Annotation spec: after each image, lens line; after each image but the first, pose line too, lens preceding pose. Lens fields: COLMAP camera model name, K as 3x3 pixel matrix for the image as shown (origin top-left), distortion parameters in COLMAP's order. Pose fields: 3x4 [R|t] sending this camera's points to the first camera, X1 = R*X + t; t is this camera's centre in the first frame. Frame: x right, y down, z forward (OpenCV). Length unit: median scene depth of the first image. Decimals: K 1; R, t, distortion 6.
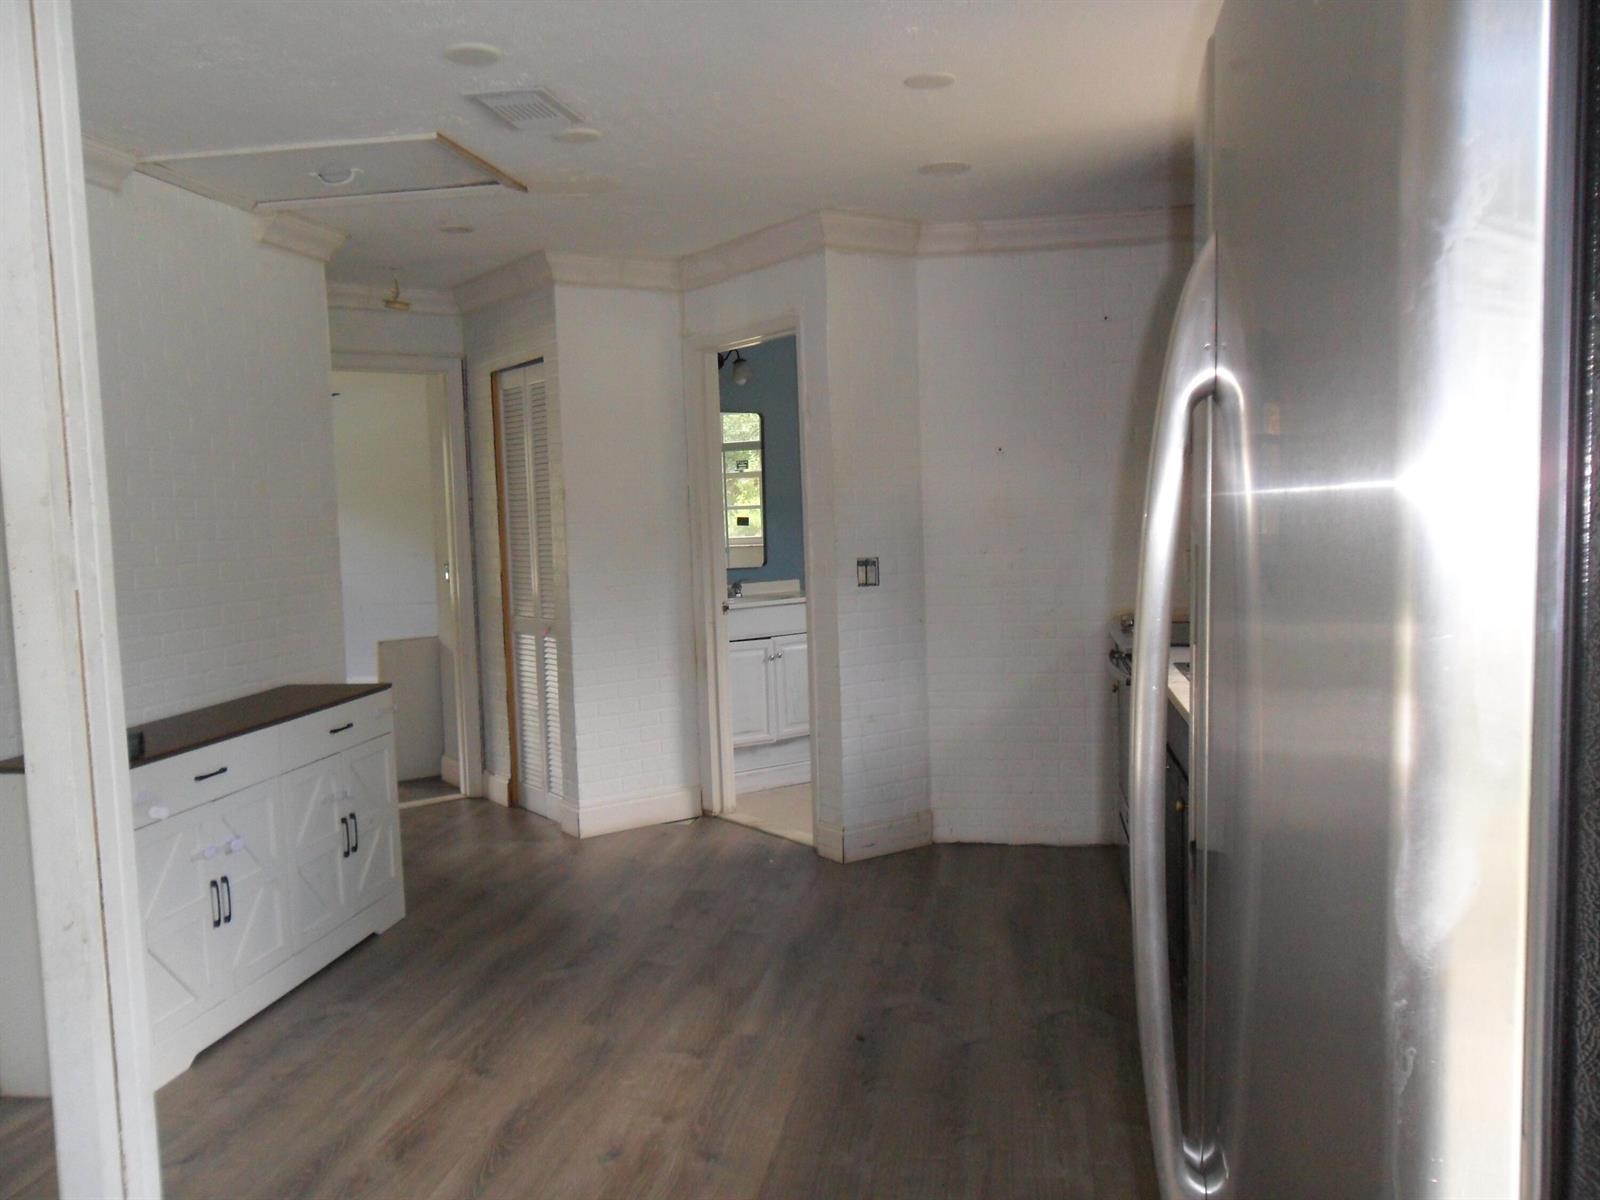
lens RADIAL K [[1305.6, 0, 803.2], [0, 1305.6, 597.8], [0, 0, 1]] dist [-0.032420, 0.033908]
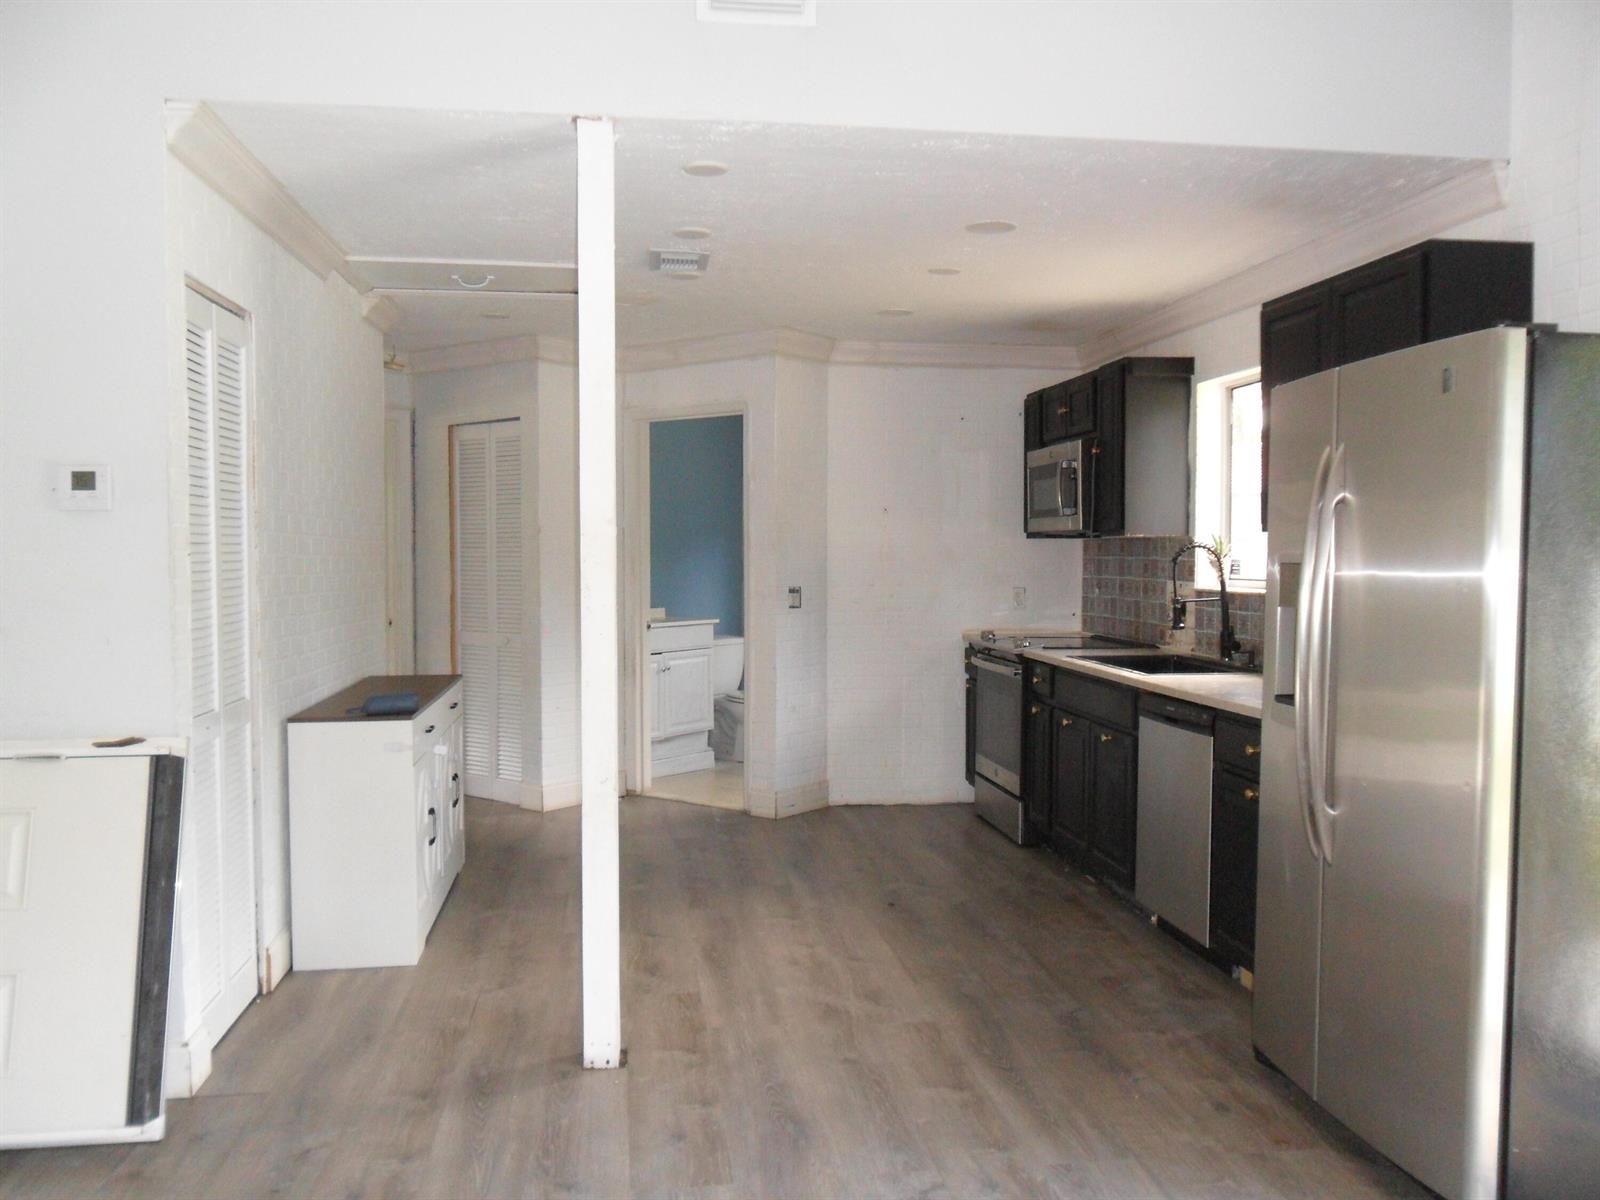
lens RADIAL K [[1296.8, 0, 800.0], [0, 1296.8, 600.0], [0, 0, 1]] dist [-0.017984, 0.002671]
pose [[0.955300, 0.023895, 0.294672, -0.322226], [-0.012439, 0.999094, -0.040689, 0.034898], [-0.295378, 0.035204, 0.954732, -0.250029]]
